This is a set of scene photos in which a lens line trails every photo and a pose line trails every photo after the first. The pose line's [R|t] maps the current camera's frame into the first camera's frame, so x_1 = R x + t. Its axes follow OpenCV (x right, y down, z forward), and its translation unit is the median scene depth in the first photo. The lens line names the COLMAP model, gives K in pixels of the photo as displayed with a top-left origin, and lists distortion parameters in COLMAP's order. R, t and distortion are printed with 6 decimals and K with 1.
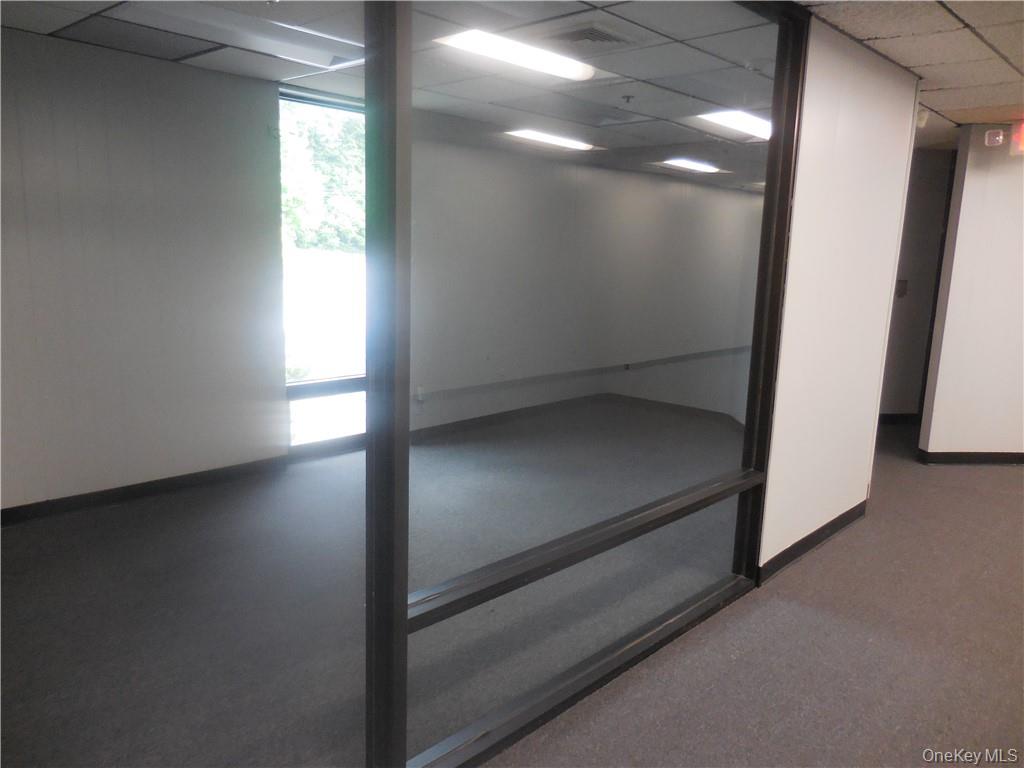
lens RADIAL K [[764.3, 0, 512.0], [0, 764.3, 384.0], [0, 0, 1]] dist [0.008332, 0.001914]
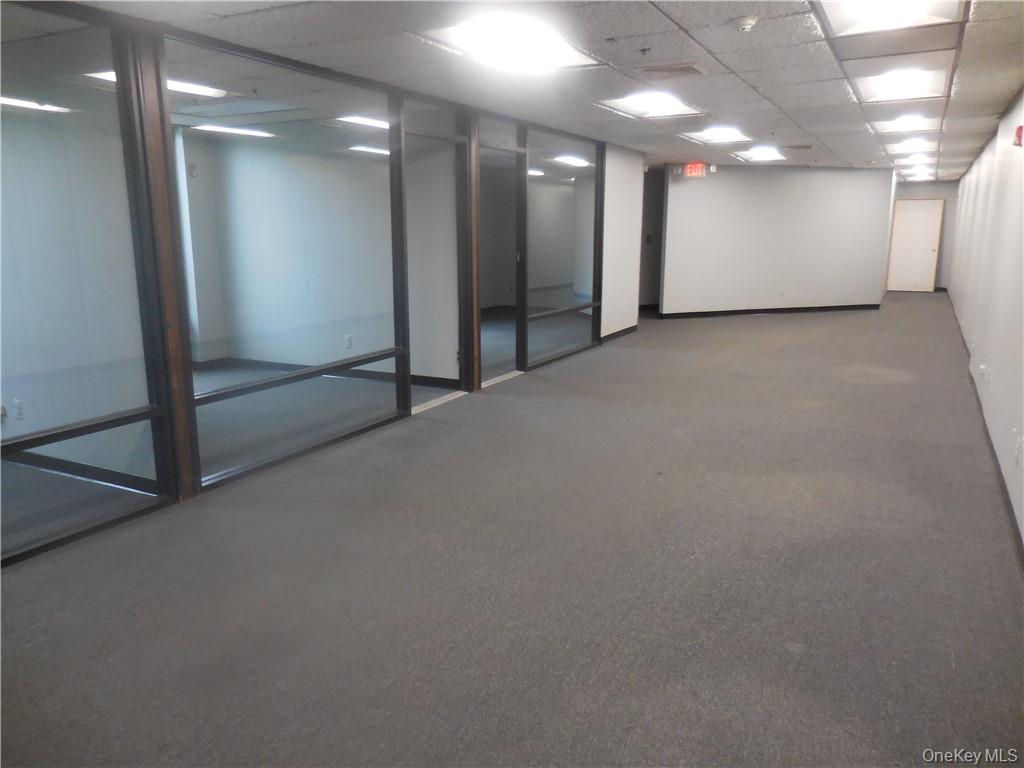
lens RADIAL K [[764.3, 0, 512.0], [0, 764.3, 384.0], [0, 0, 1]] dist [0.008332, 0.001914]
pose [[0.963231, -0.082522, 0.255687, -0.499070], [0.074828, 0.996406, 0.039694, 0.192751], [-0.258044, -0.019102, 0.965944, -1.121607]]
